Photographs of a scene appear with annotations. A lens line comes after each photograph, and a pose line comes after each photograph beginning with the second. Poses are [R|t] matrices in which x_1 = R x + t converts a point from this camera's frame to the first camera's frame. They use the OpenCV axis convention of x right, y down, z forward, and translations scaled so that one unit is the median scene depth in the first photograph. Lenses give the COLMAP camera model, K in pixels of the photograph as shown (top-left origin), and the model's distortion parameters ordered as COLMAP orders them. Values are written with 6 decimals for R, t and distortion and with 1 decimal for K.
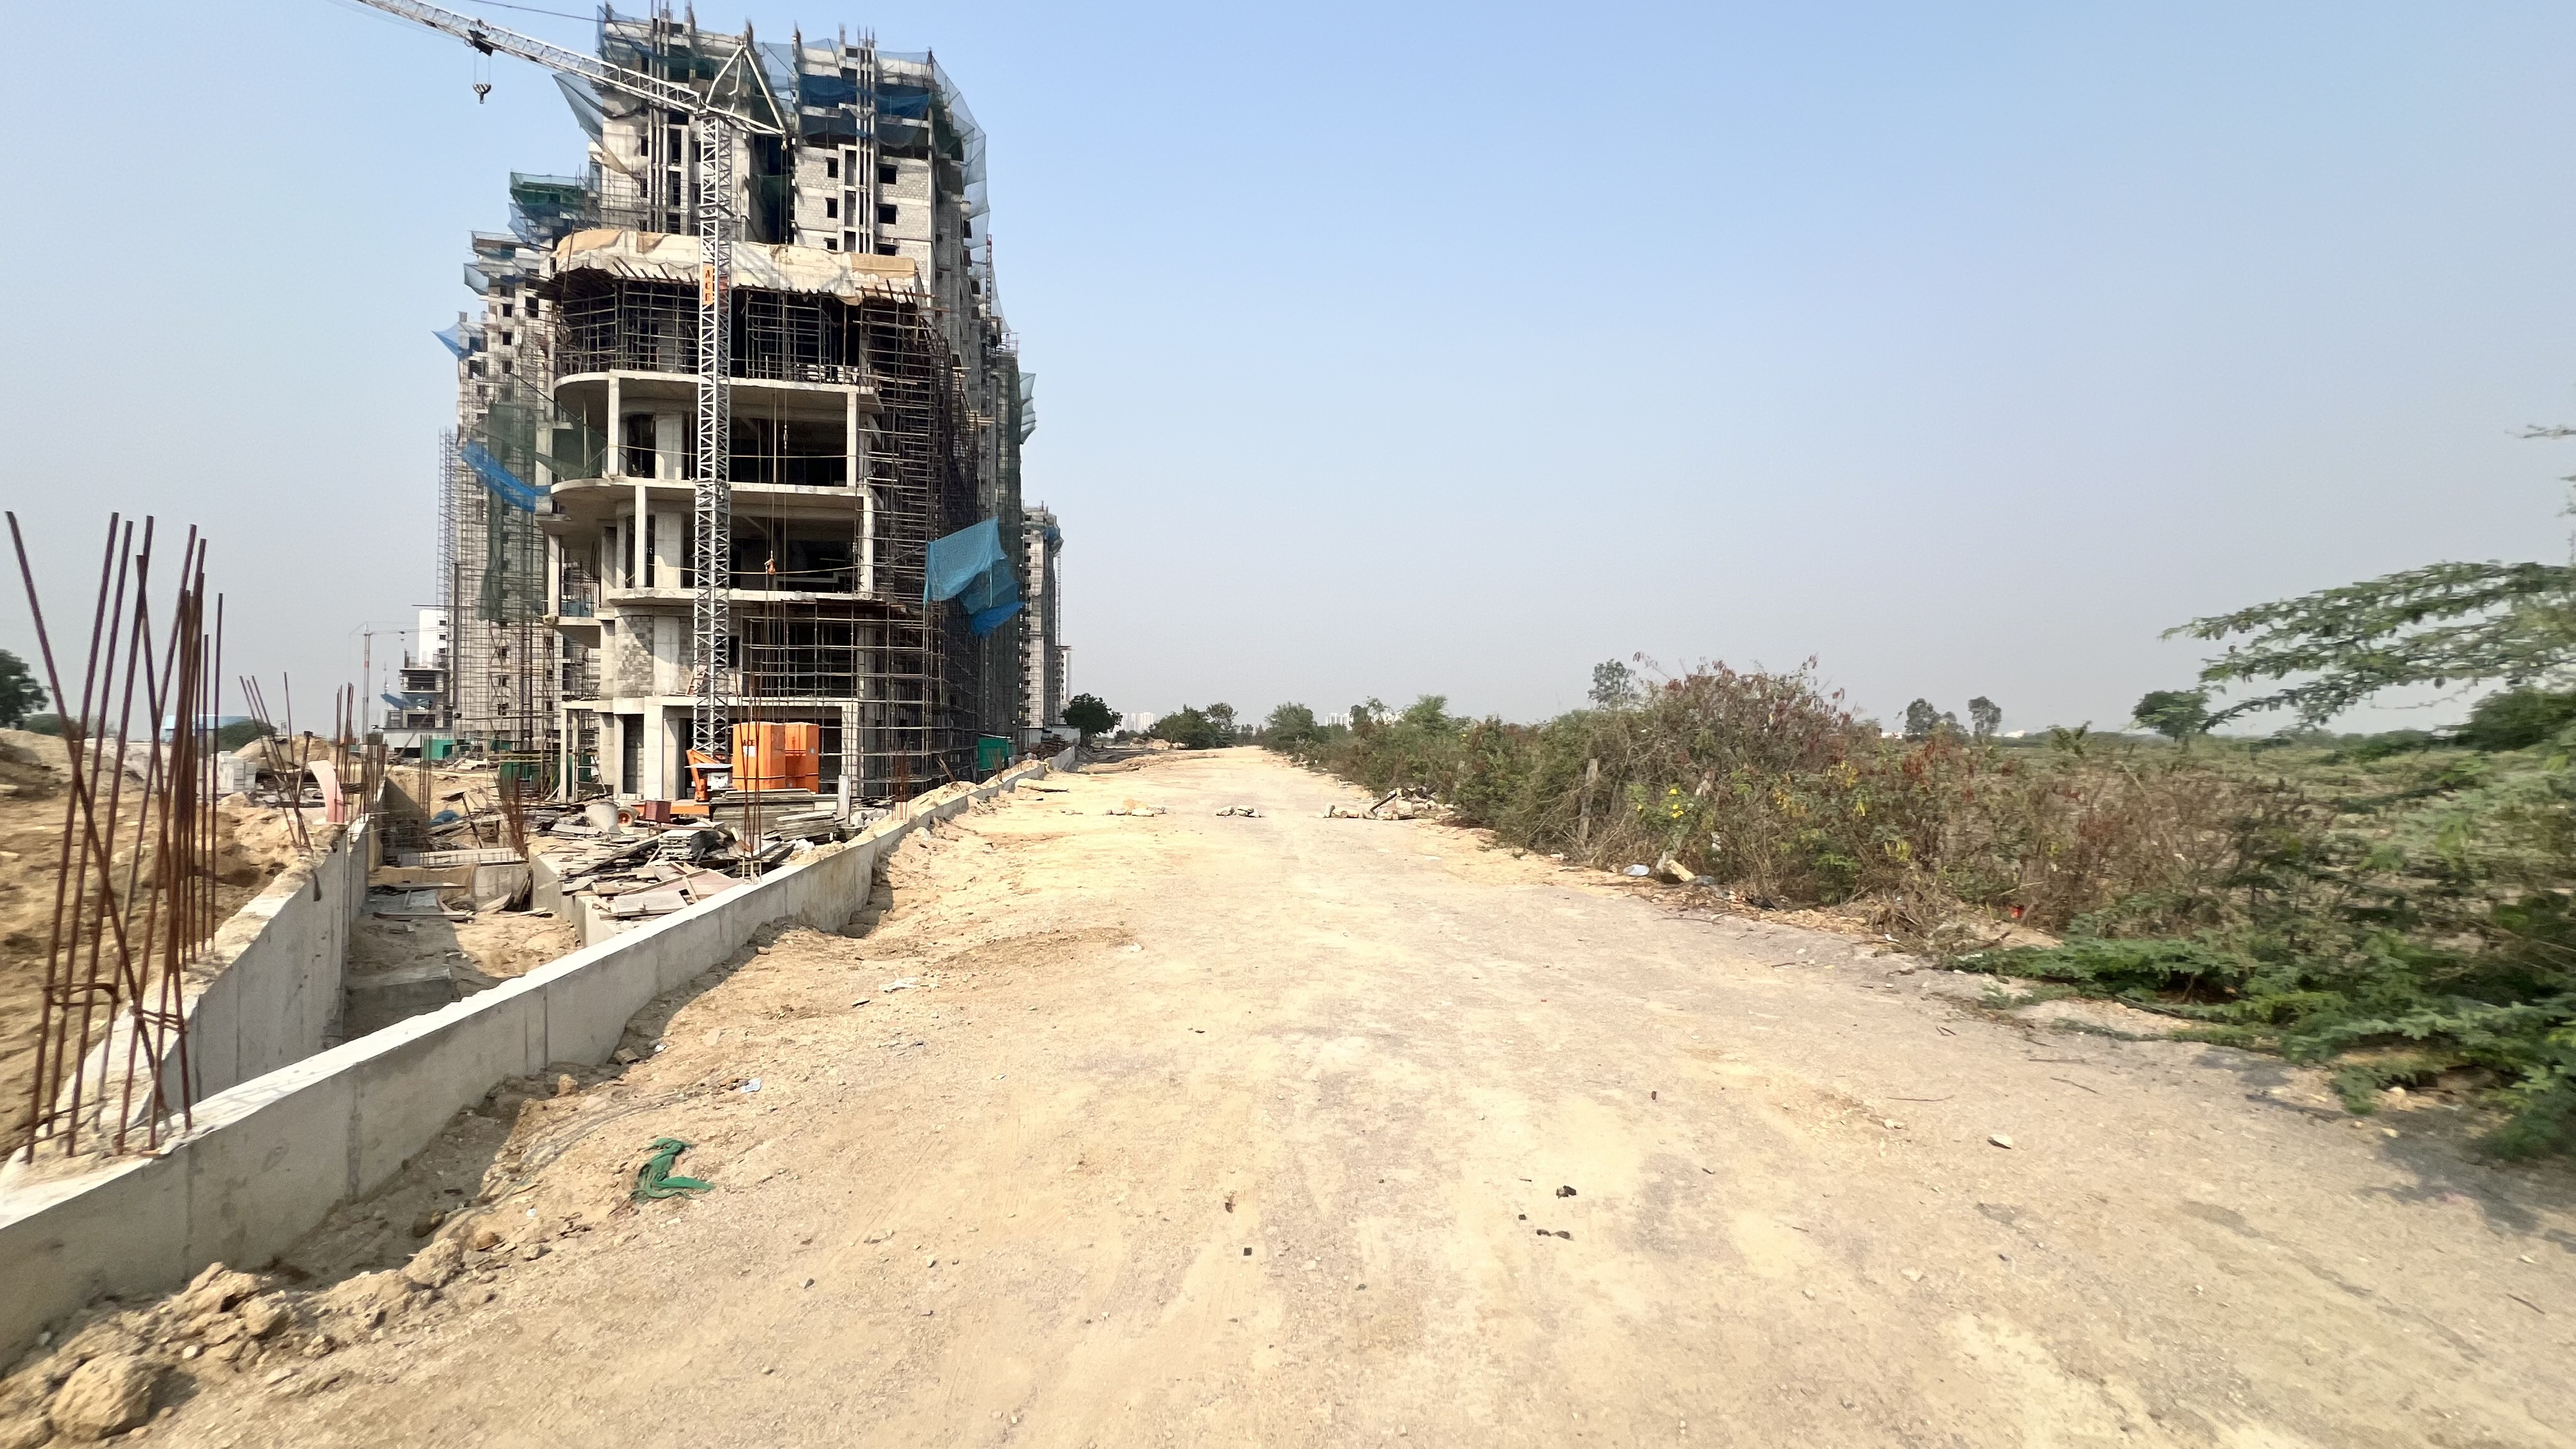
lens RADIAL K [[1027.8, 0, 1282.1], [0, 1027.8, 719.8], [0, 0, 1]] dist [-0.001185, 0.000476]
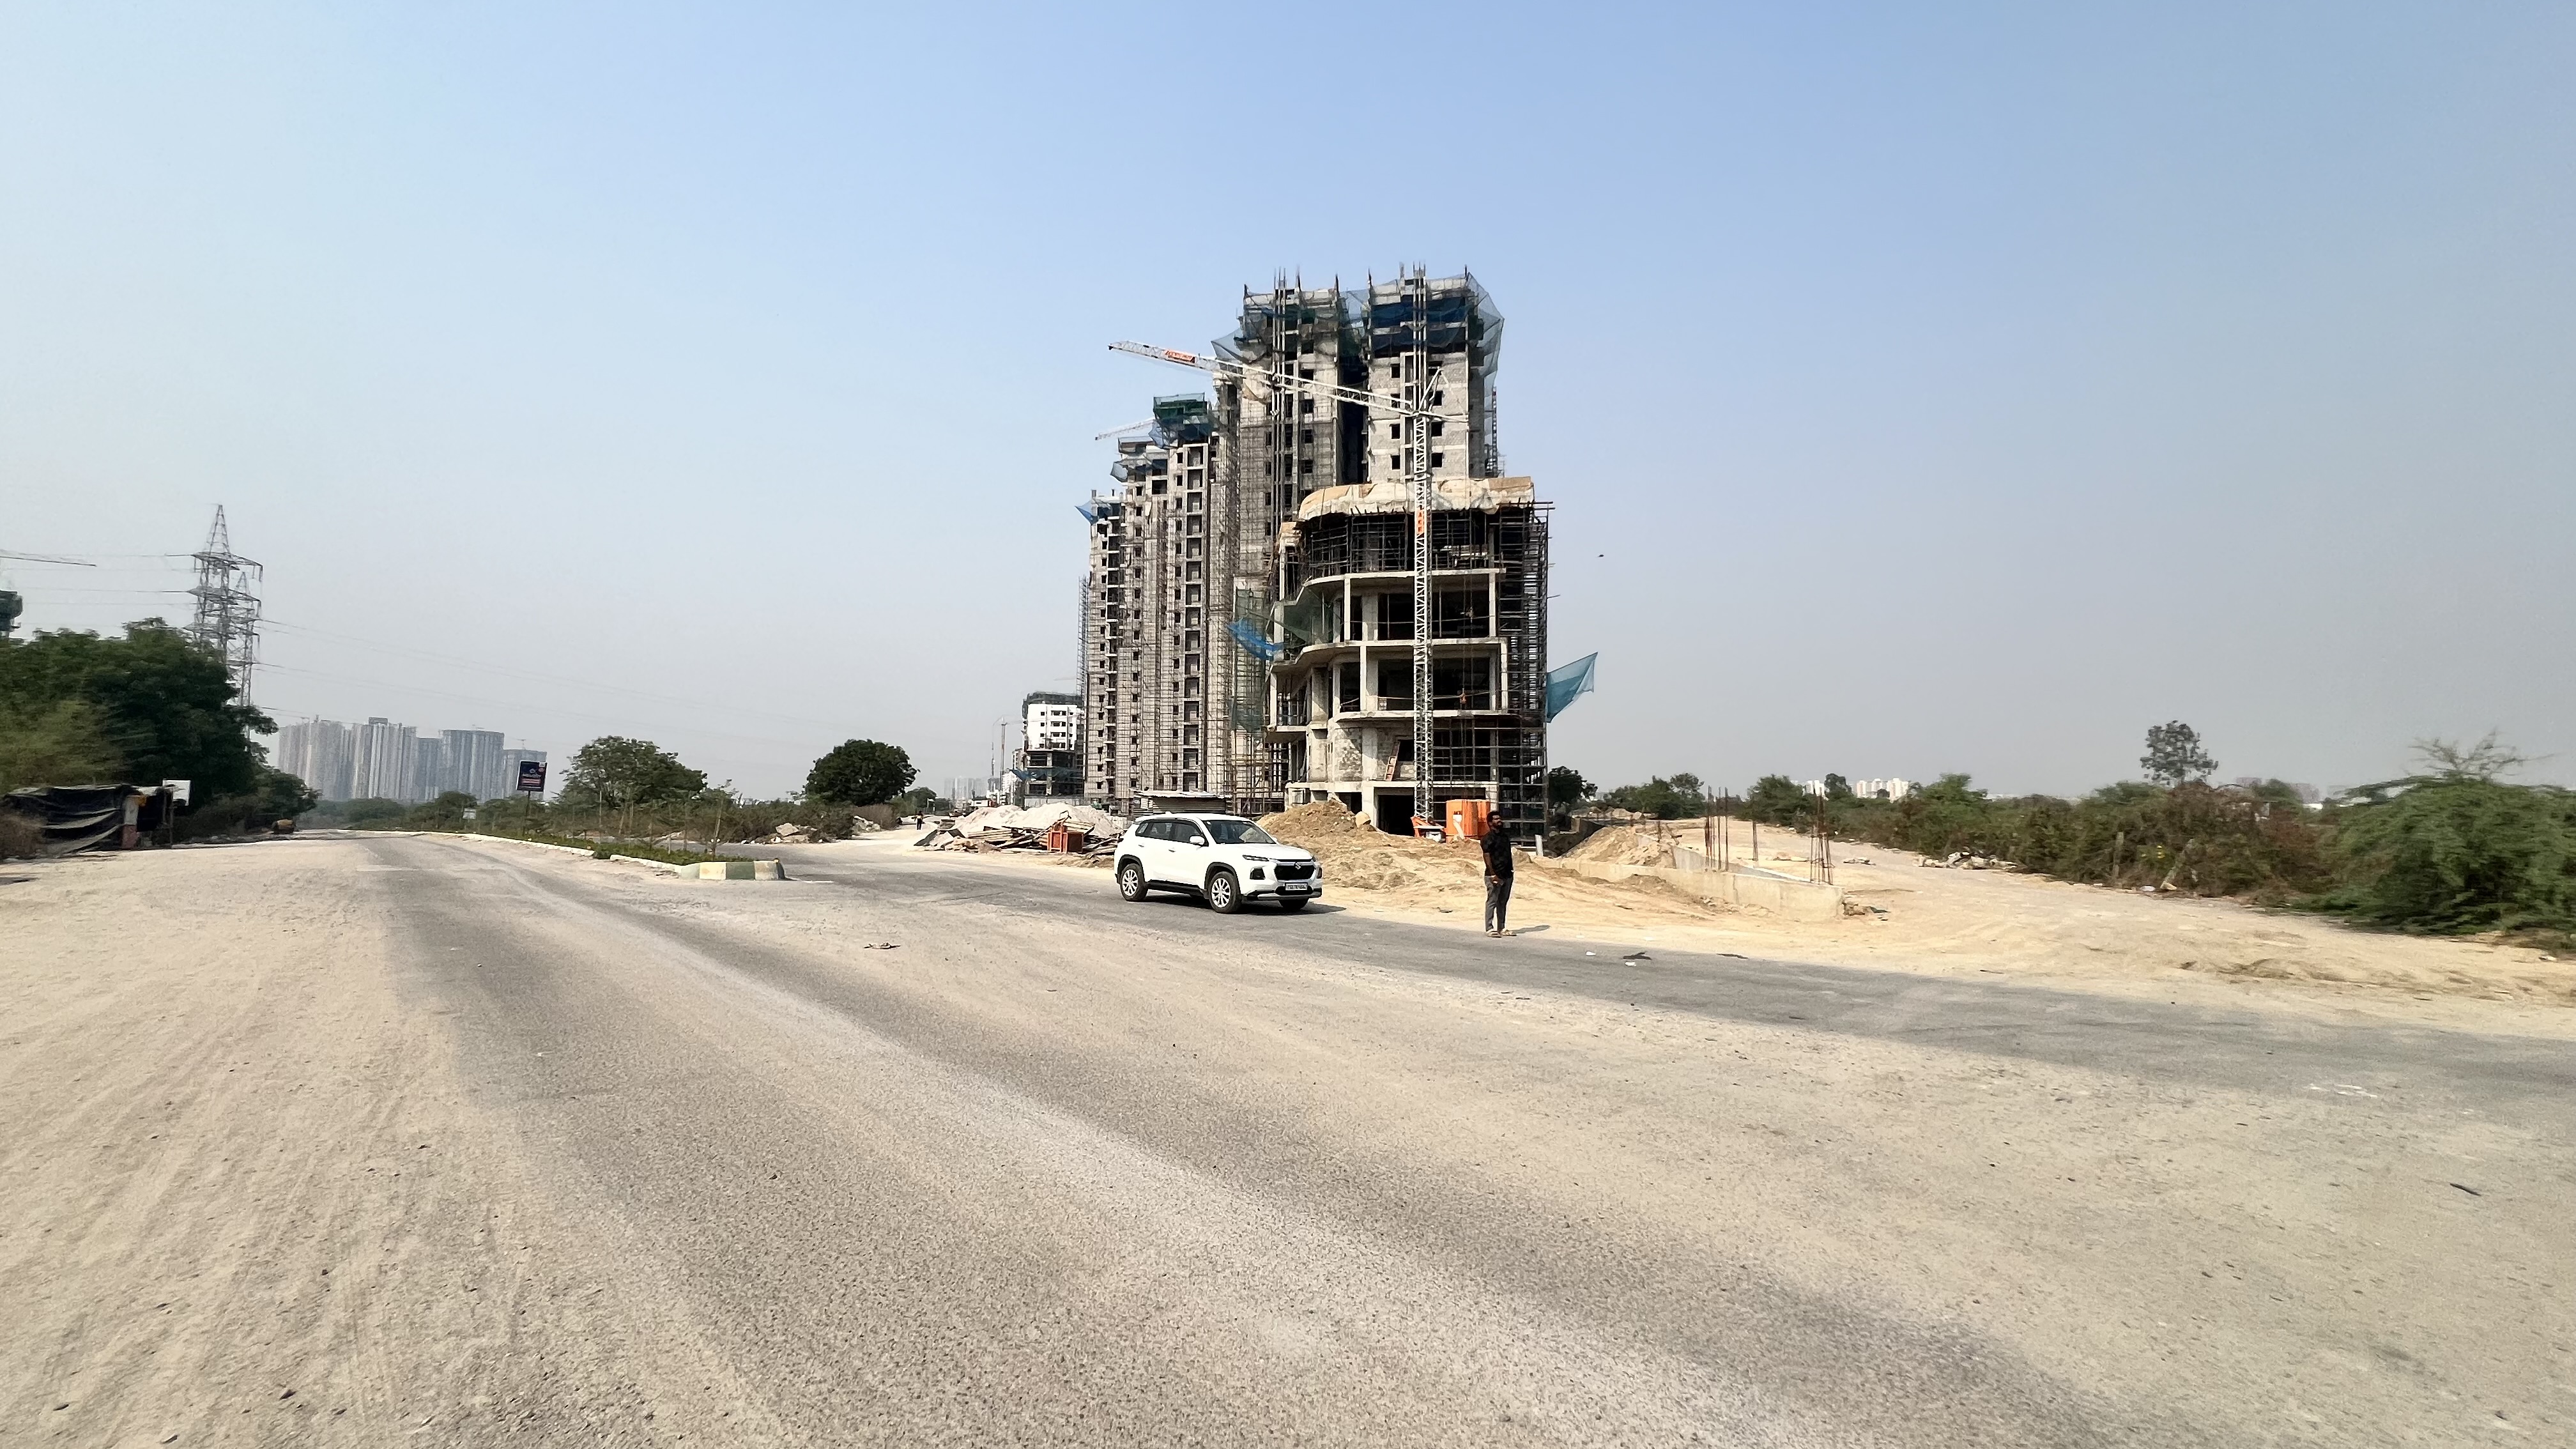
lens RADIAL K [[1027.8, 0, 1281.6], [0, 1027.8, 720.4], [0, 0, 1]] dist [-0.001185, 0.000476]
pose [[0.917375, -0.024057, -0.397297, -0.062348], [-0.001716, 0.997923, -0.064388, -0.007272], [0.398021, 0.059750, 0.915428, -0.238382]]
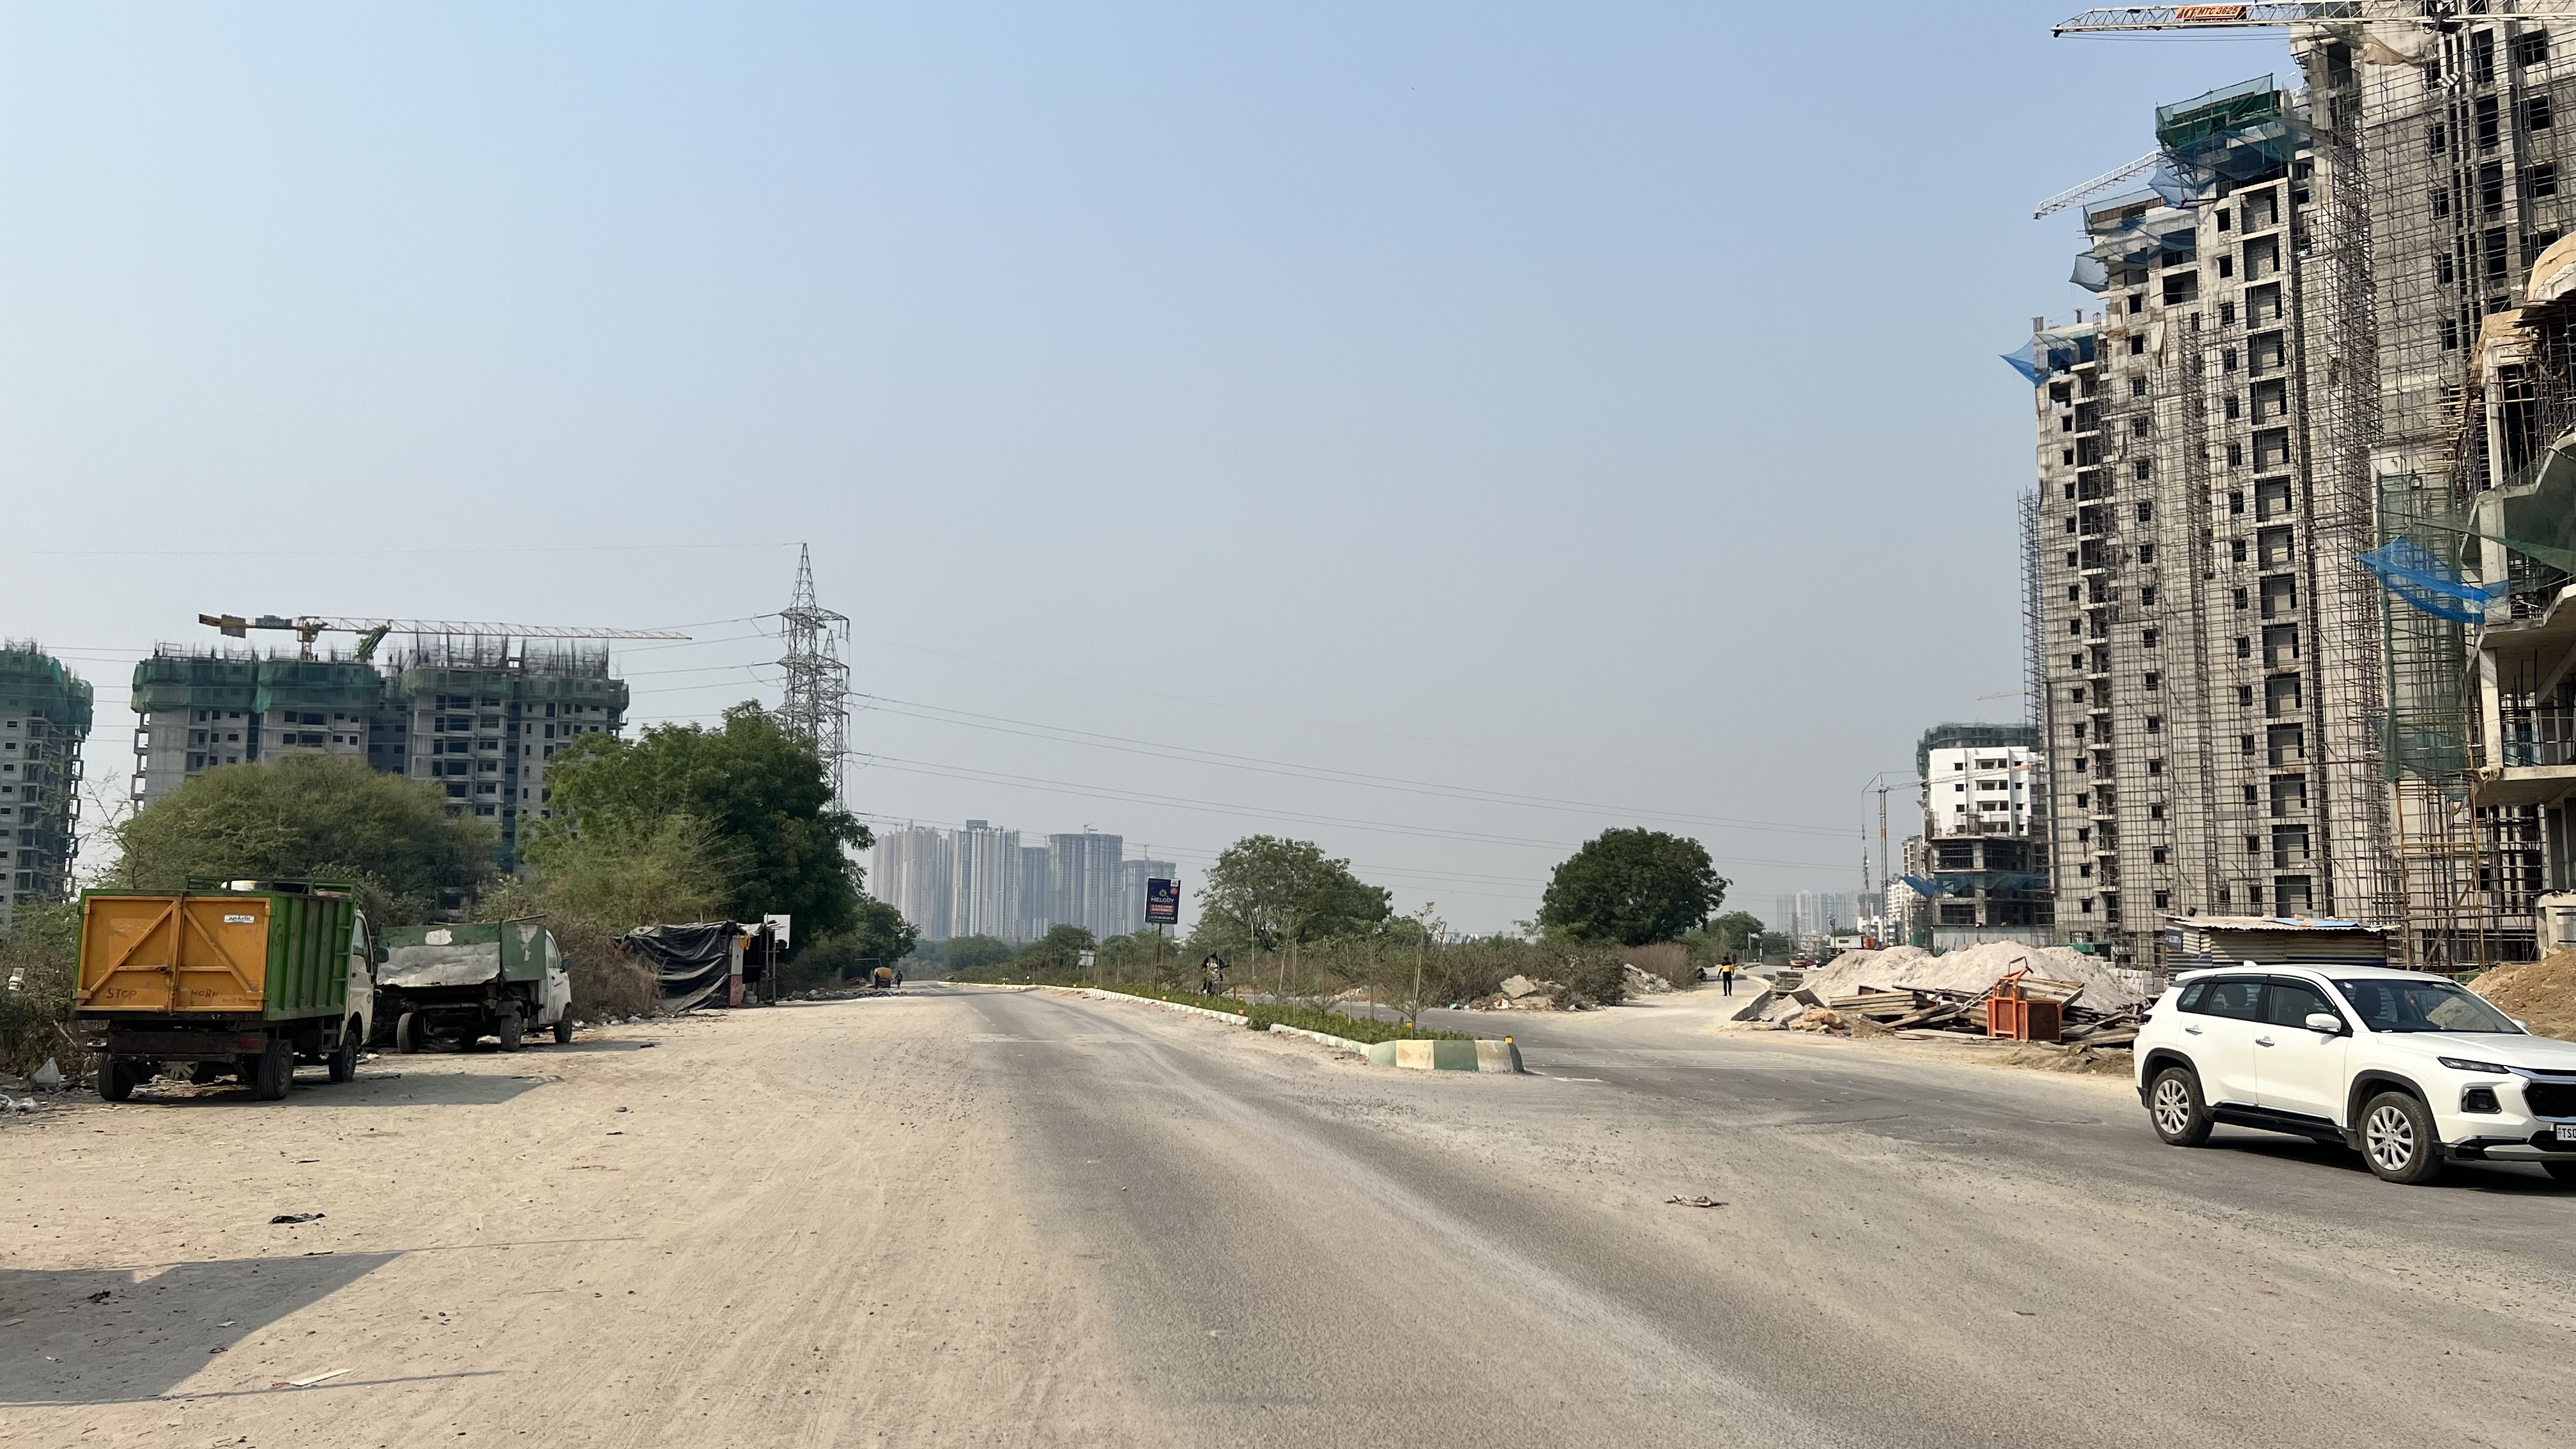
lens RADIAL K [[1928.5, 0, 1292.4], [0, 1928.5, 718.8], [0, 0, 1]] dist [0.068392, -0.077468]
pose [[0.565072, -0.088864, -0.820242, -0.061574], [0.010636, 0.994885, -0.100457, -0.007538], [0.824973, 0.048041, 0.563127, -0.240540]]
